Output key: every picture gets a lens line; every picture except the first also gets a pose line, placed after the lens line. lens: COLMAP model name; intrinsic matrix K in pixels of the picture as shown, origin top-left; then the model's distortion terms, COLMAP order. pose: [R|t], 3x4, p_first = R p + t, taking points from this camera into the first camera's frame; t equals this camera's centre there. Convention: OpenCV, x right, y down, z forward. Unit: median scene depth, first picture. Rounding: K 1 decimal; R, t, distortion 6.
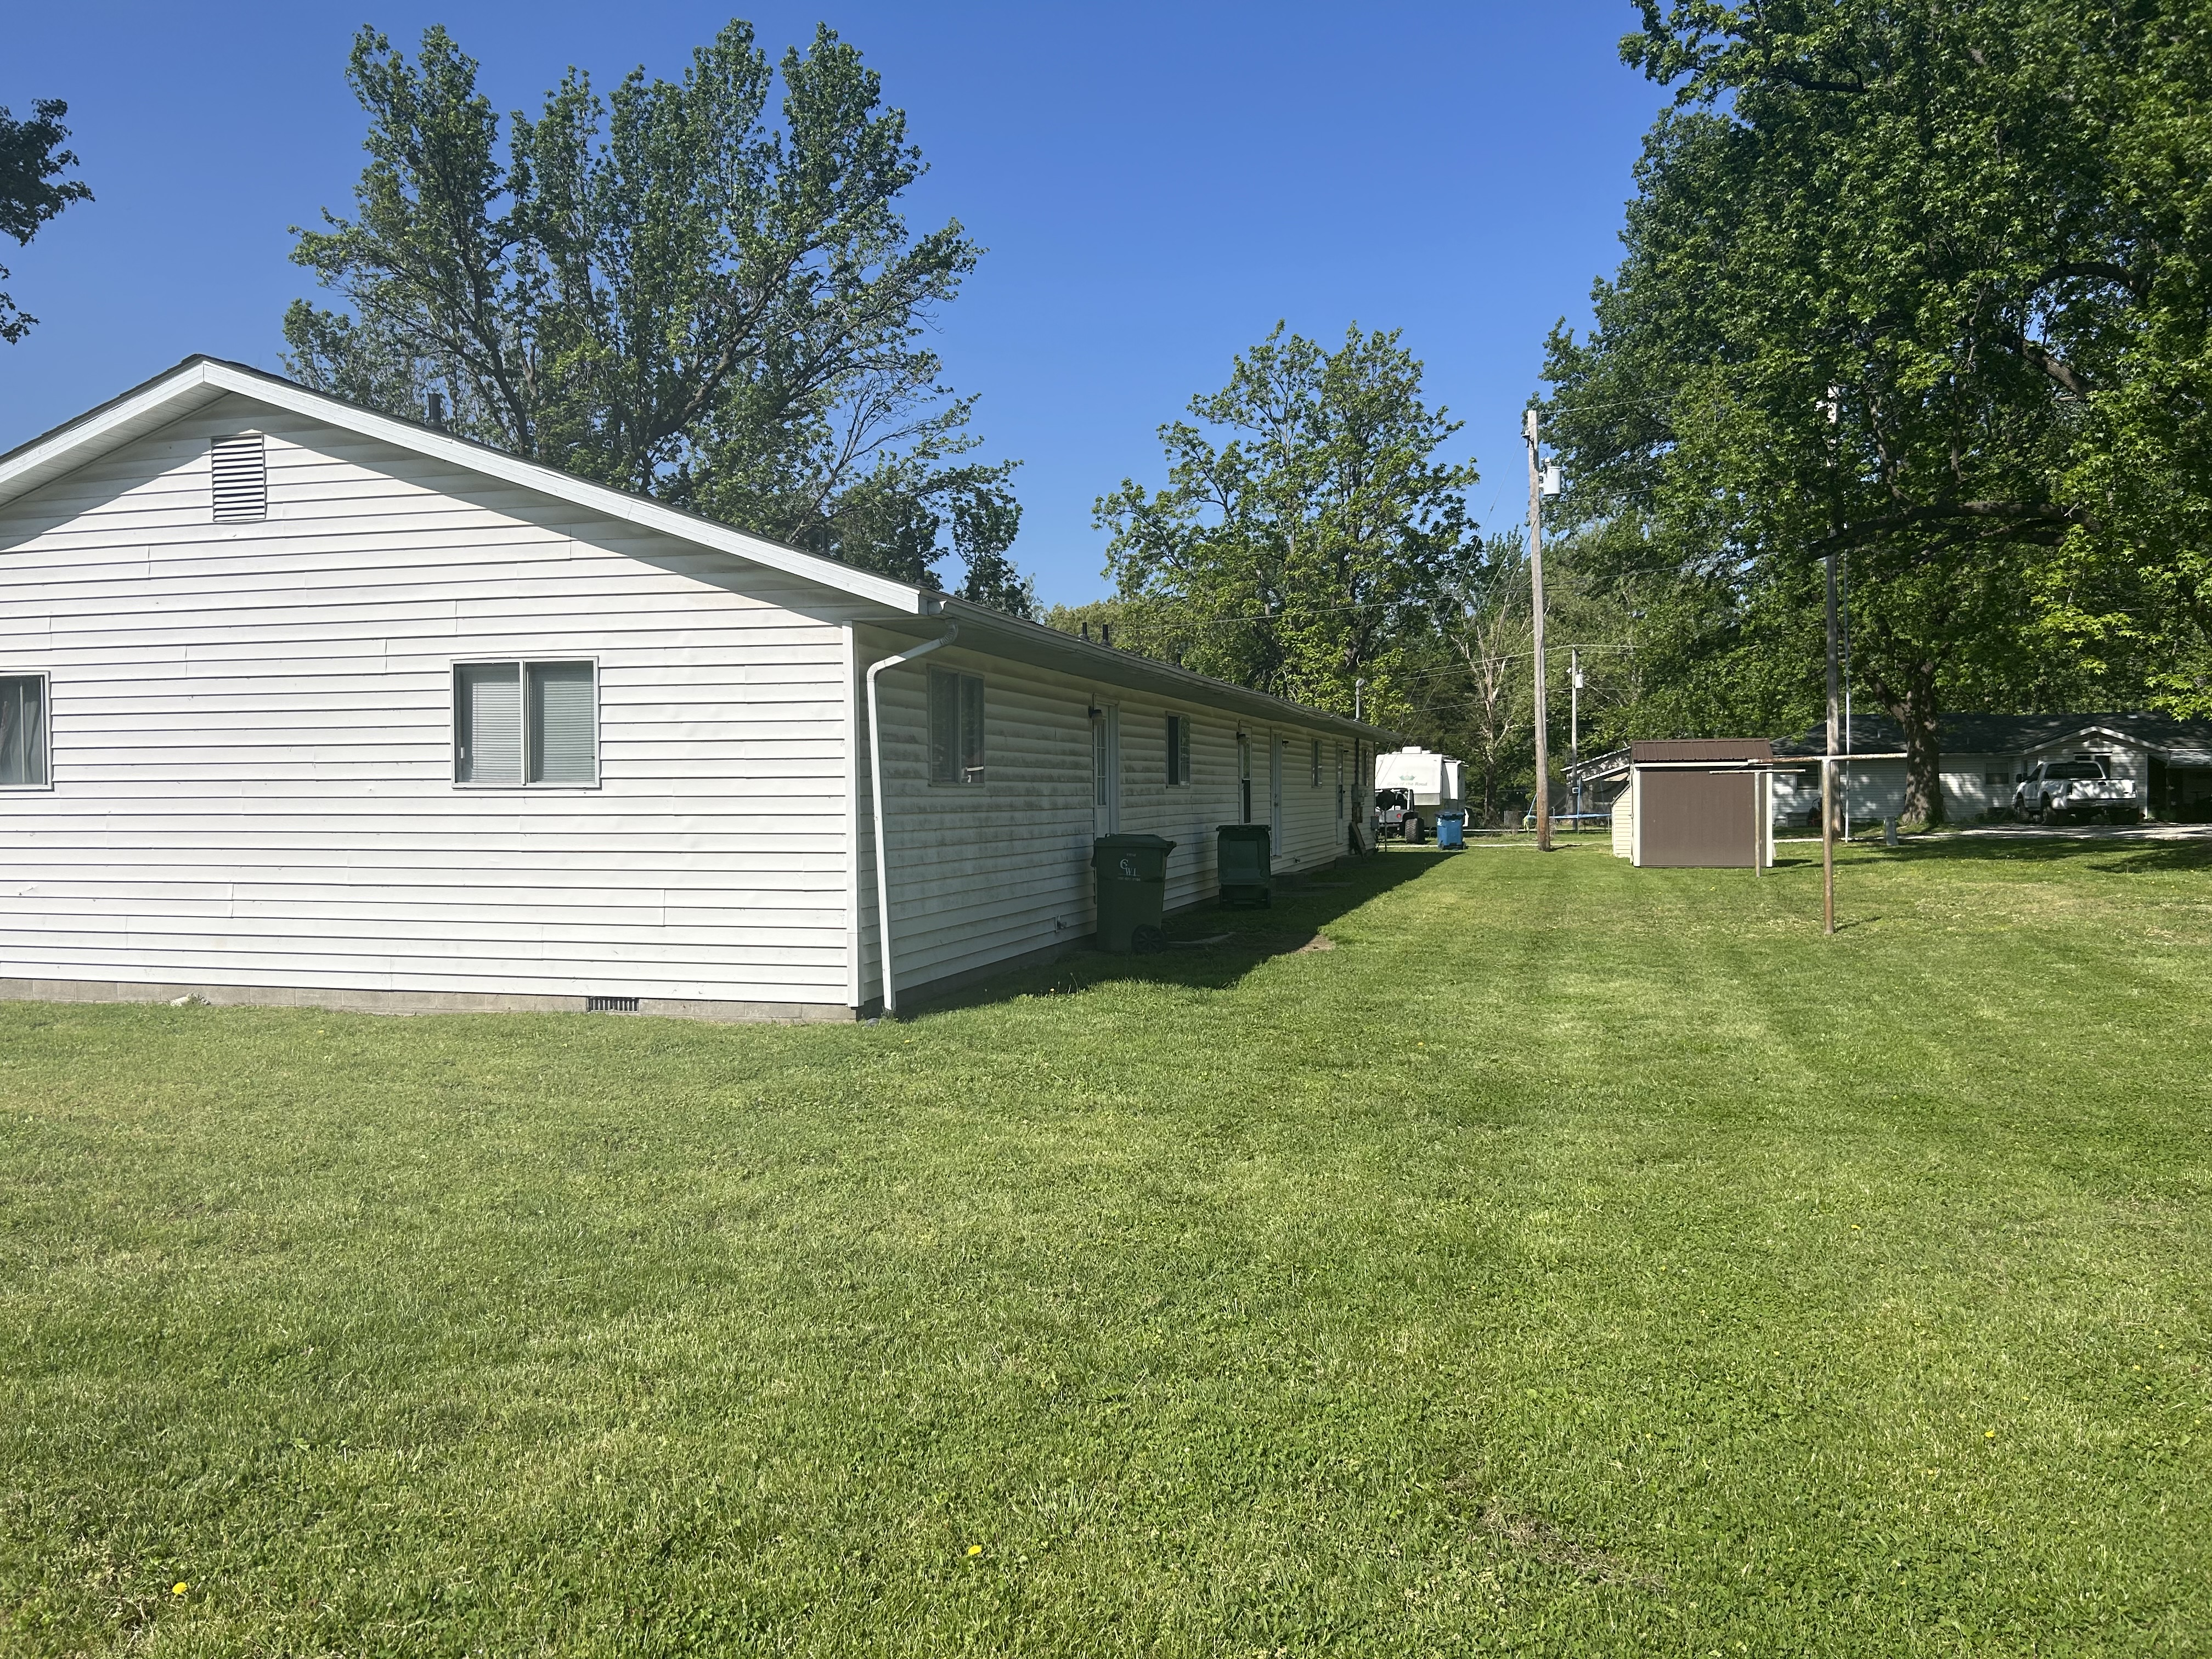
lens RADIAL K [[1682.1, 0, 1106.0], [0, 1682.1, 829.5], [0, 0, 1]] dist [0.055432, -0.084980]
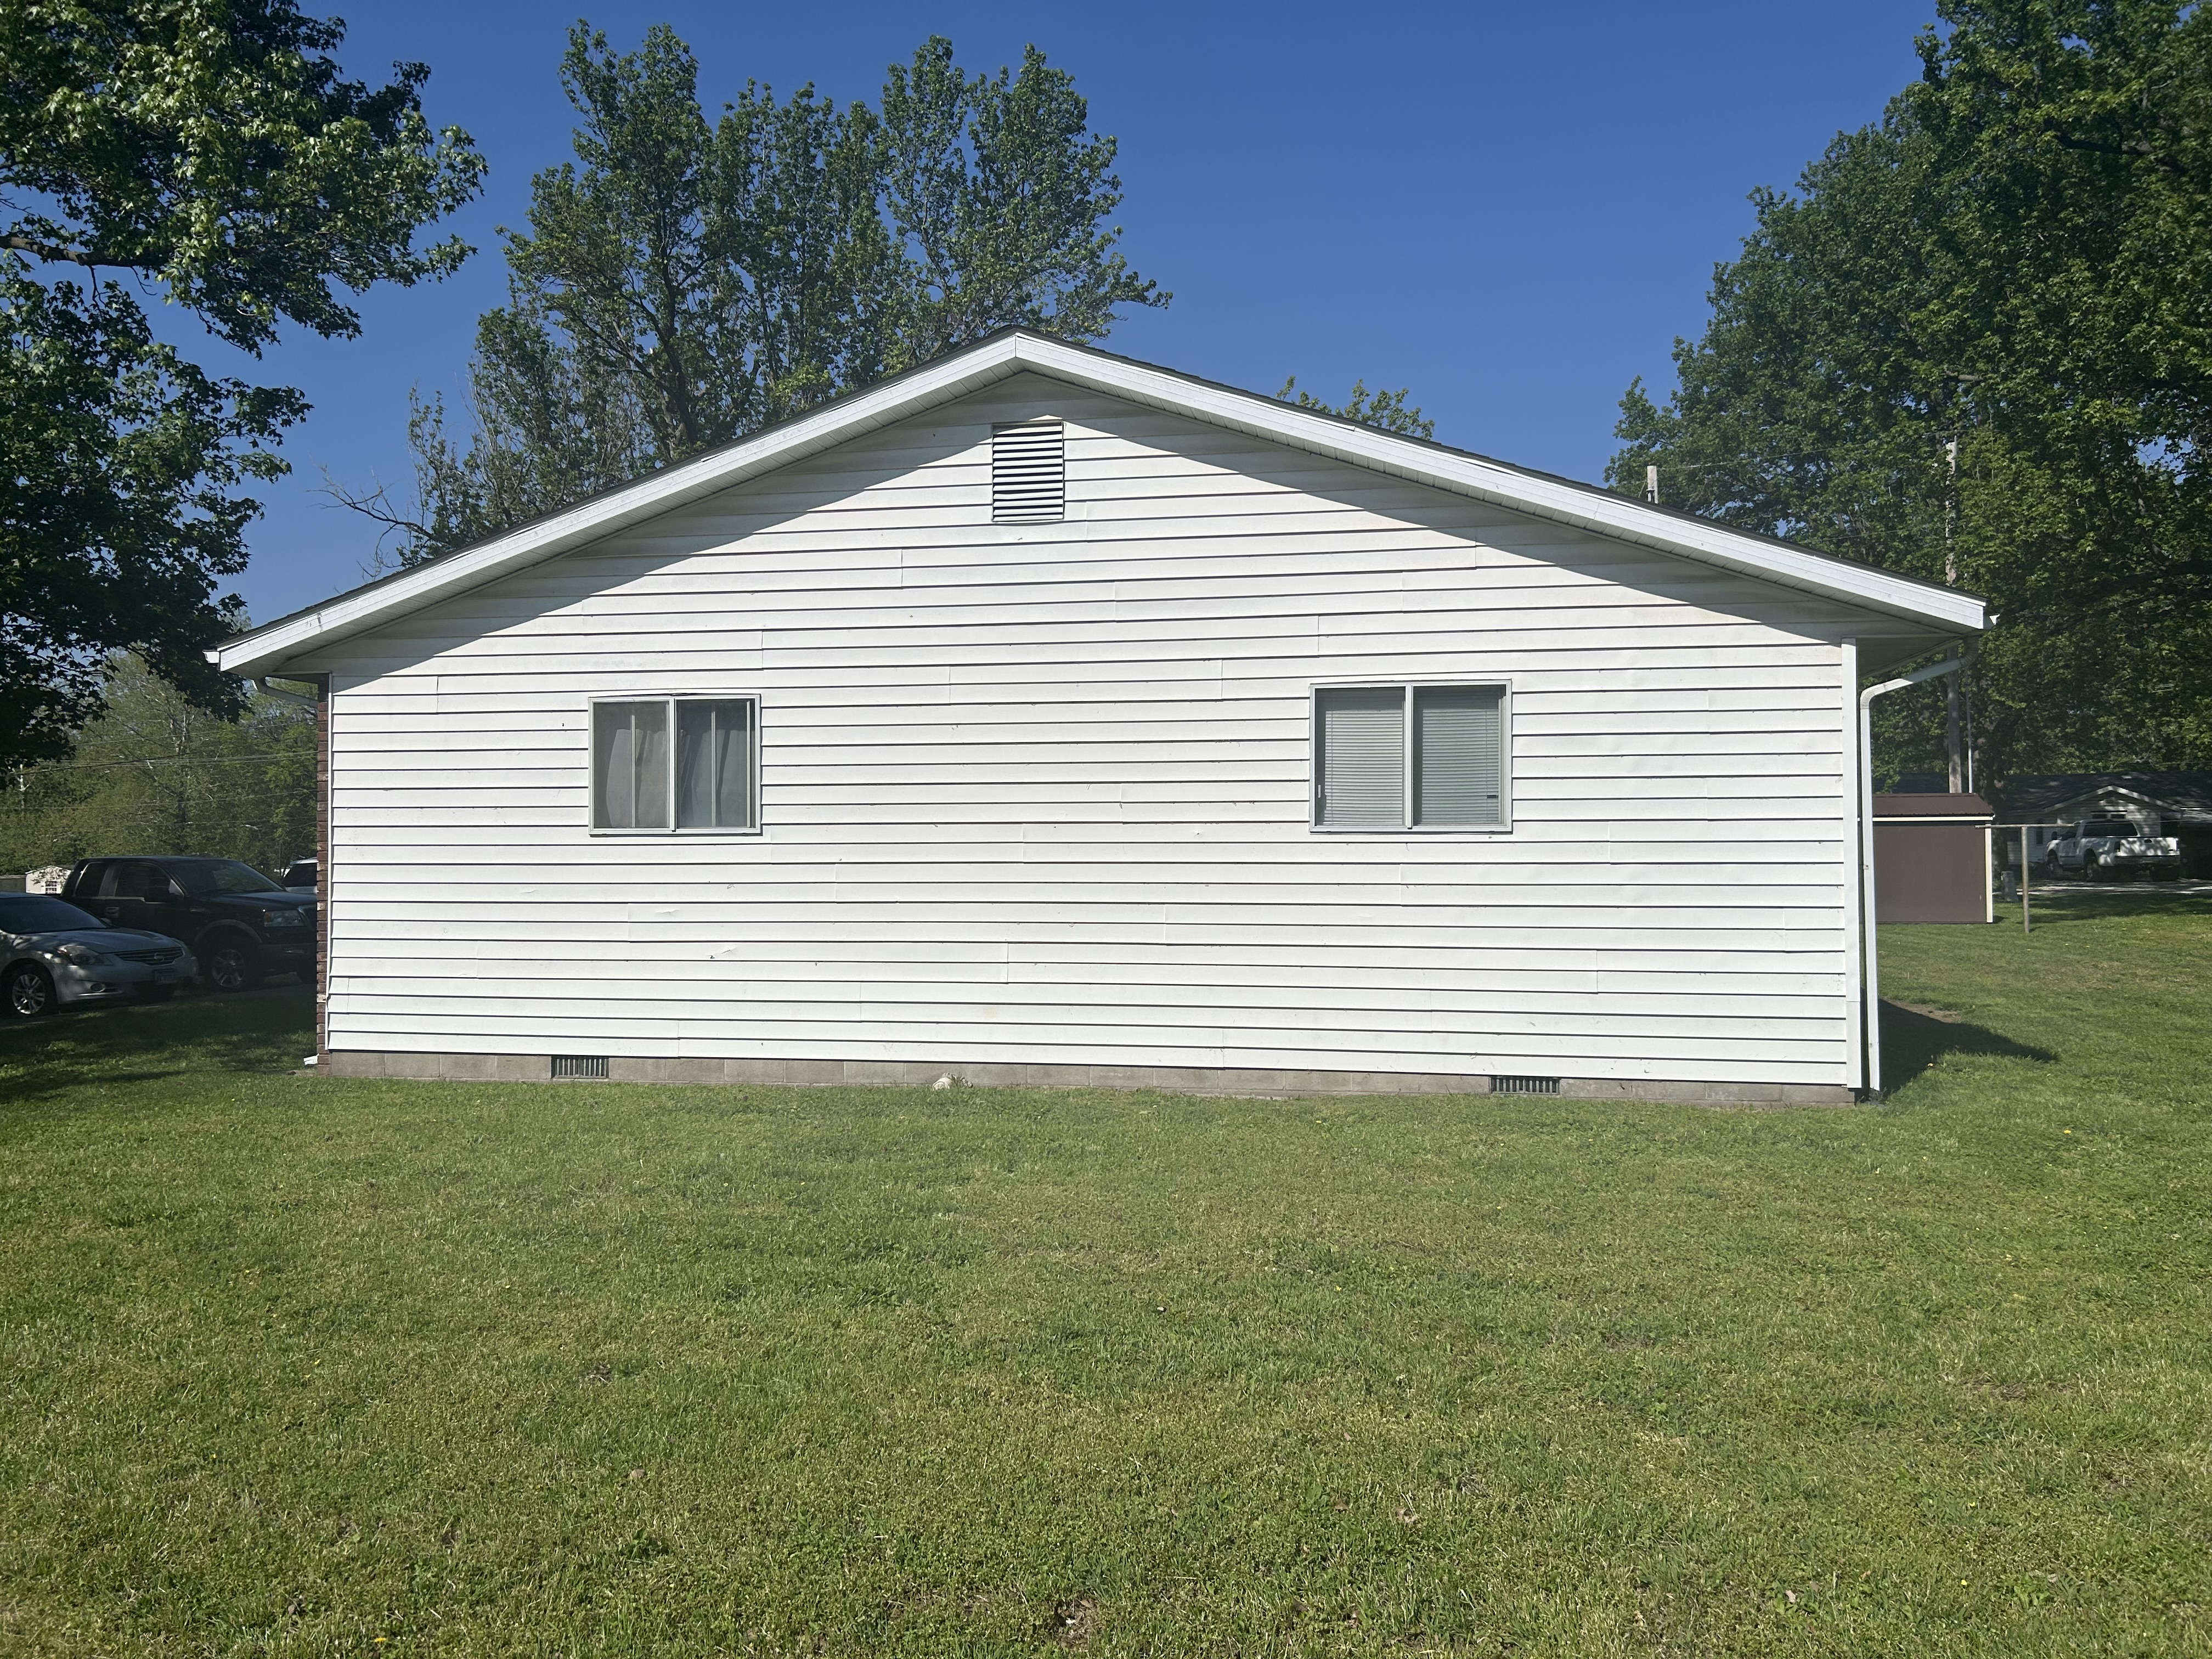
lens RADIAL K [[1666.8, 0, 1106.0], [0, 1666.8, 829.5], [0, 0, 1]] dist [0.101144, -0.183896]
pose [[0.996208, 0.003198, 0.086950, -0.521593], [-0.000262, 0.999430, -0.033757, 0.002741], [-0.087009, 0.033606, 0.995641, 0.150751]]
